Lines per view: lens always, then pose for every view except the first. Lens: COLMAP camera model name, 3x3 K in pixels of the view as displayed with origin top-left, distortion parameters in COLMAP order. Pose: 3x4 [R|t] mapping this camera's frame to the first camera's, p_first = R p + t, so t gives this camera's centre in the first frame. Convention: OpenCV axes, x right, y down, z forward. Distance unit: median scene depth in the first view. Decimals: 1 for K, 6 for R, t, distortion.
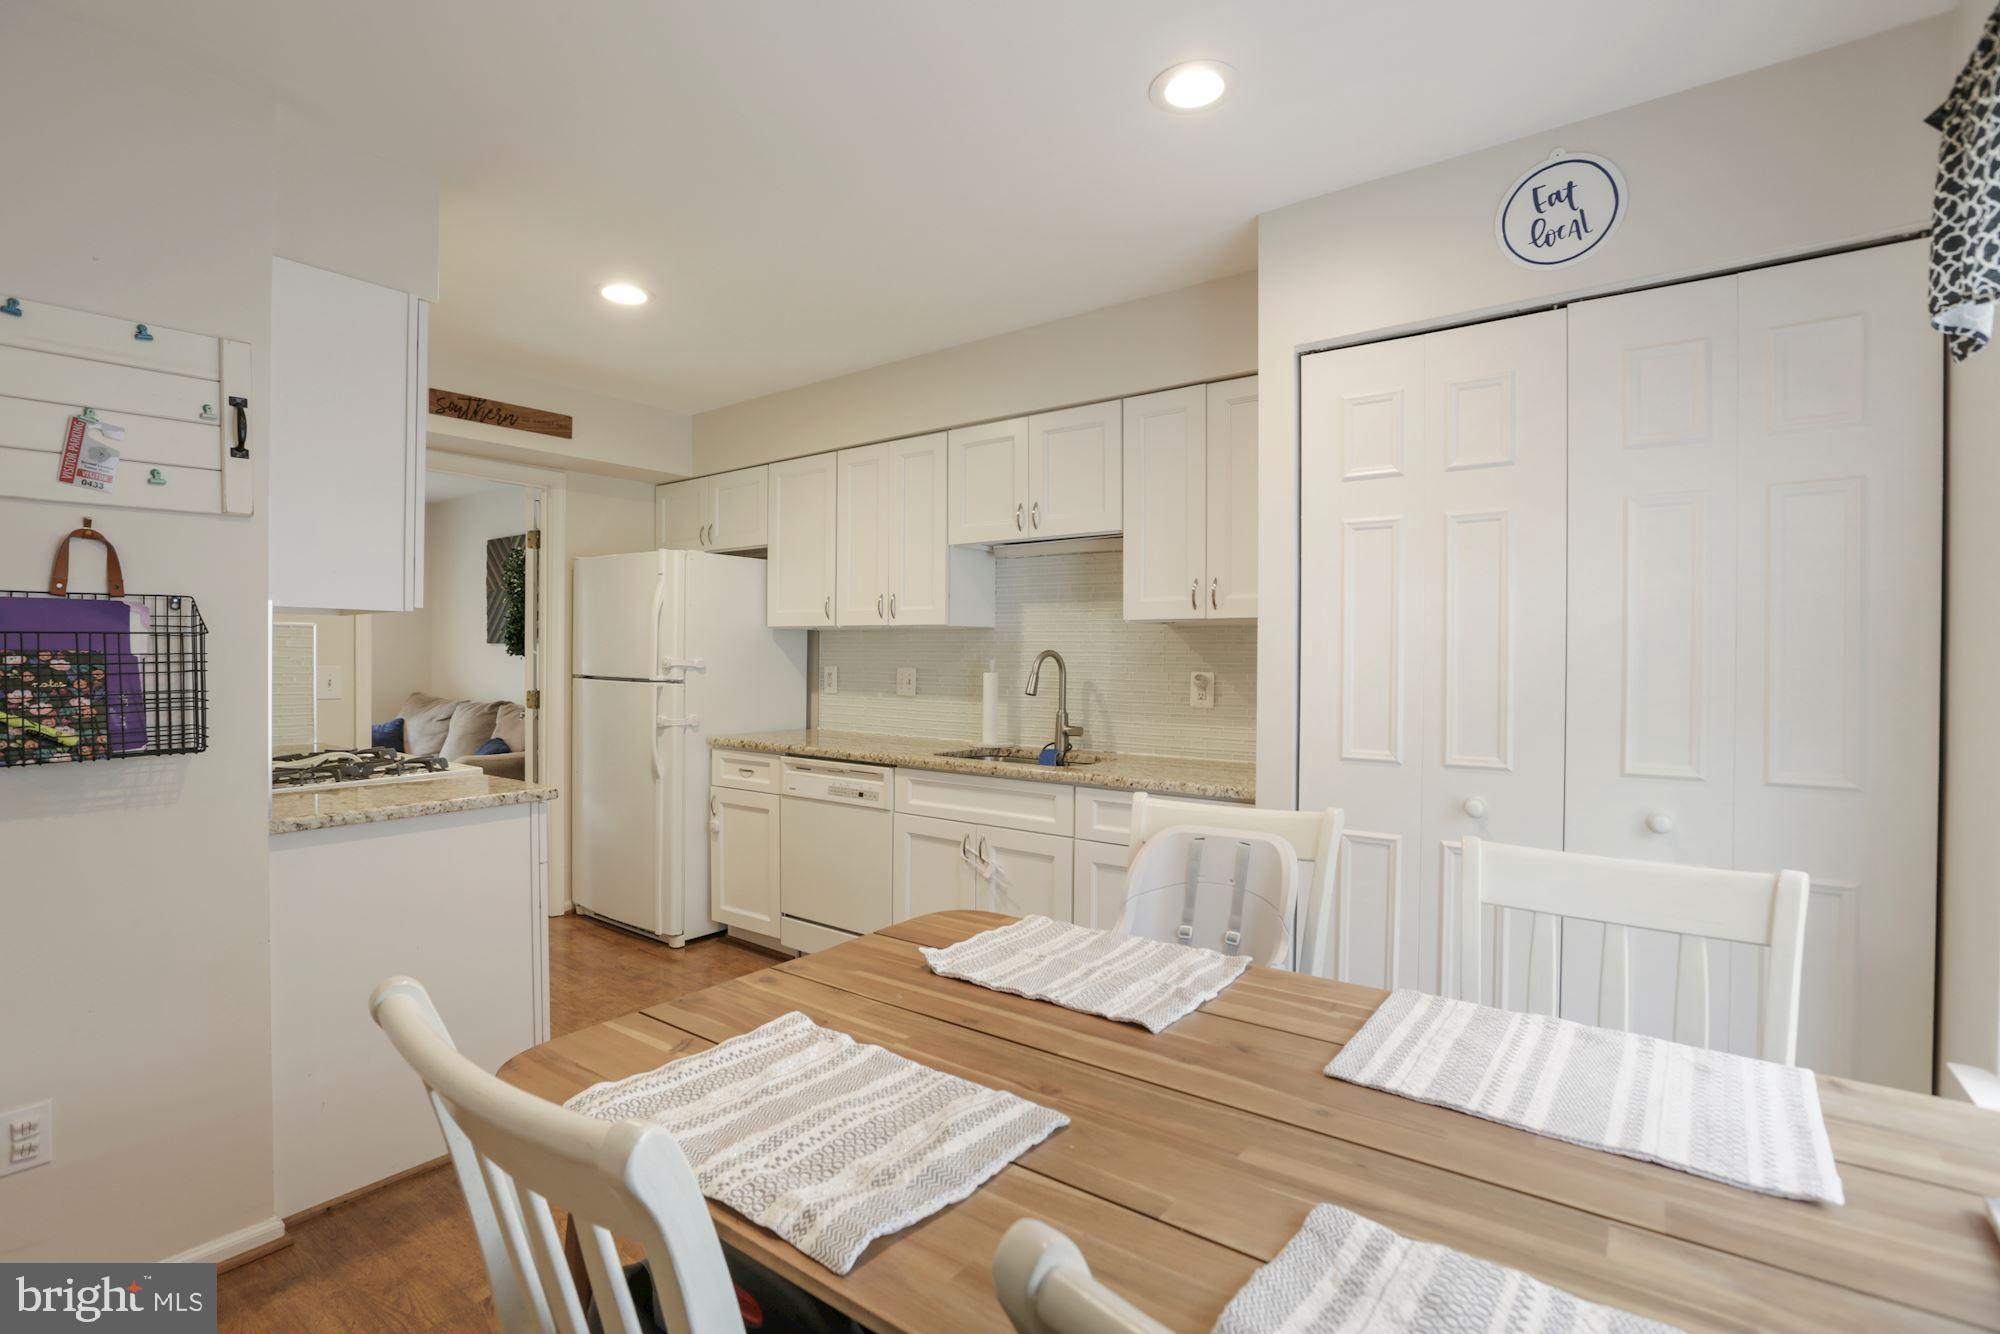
lens RADIAL K [[922.2, 0, 1000.0], [0, 922.2, 667.0], [0, 0, 1]] dist [-0.035994, -0.000075]
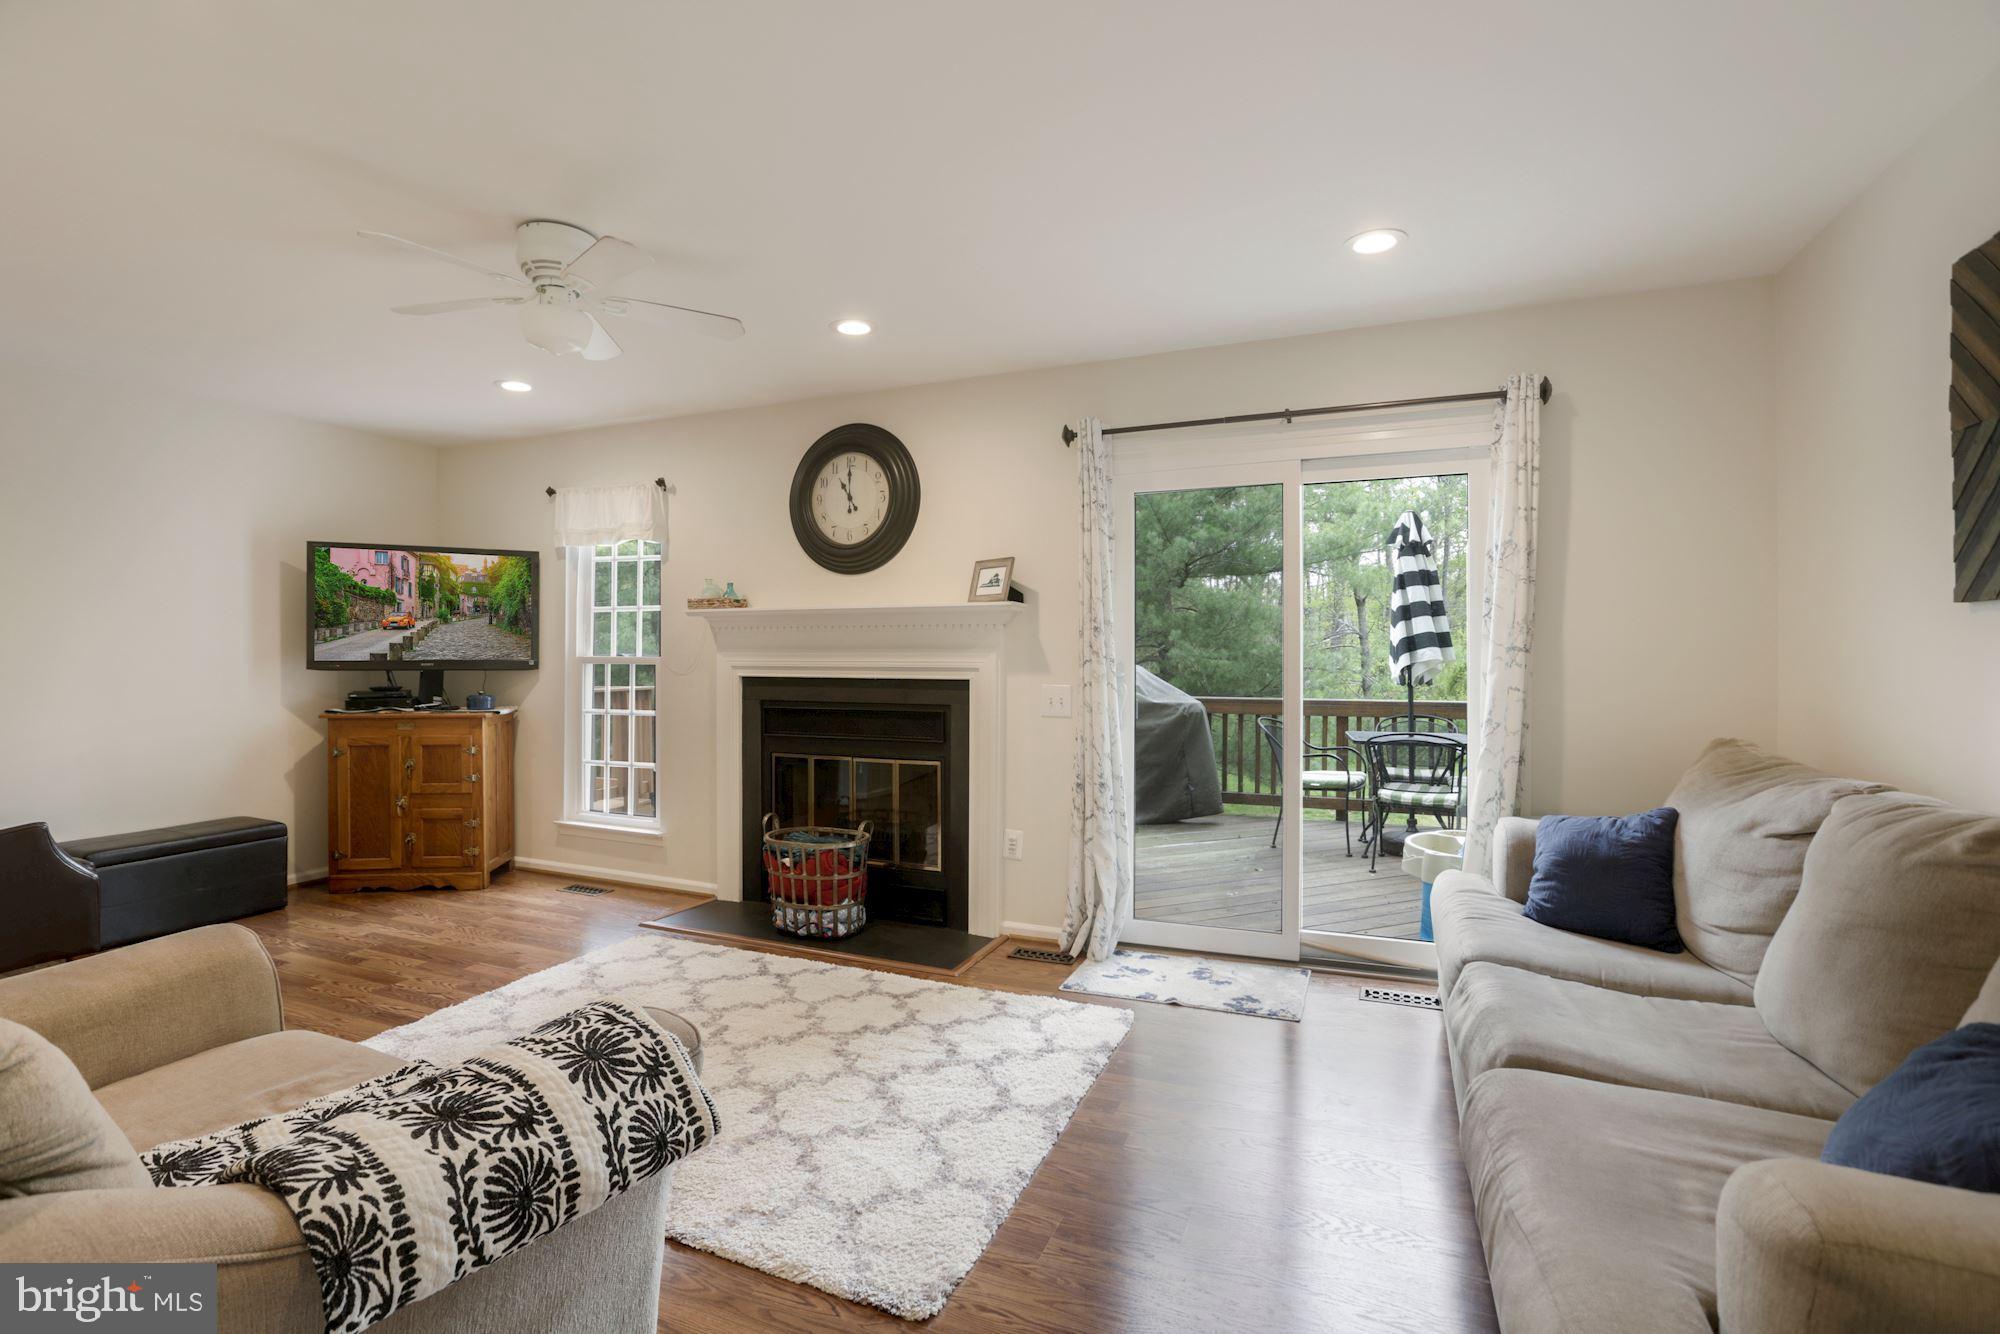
lens RADIAL K [[898.7, 0, 1000.0], [0, 898.7, 667.0], [0, 0, 1]] dist [-0.000099, -0.000029]
pose [[0.244482, 0.010764, -0.969594, -0.348452], [-0.000999, 0.999941, 0.010849, -0.011903], [0.969653, -0.001684, 0.244478, 0.617516]]
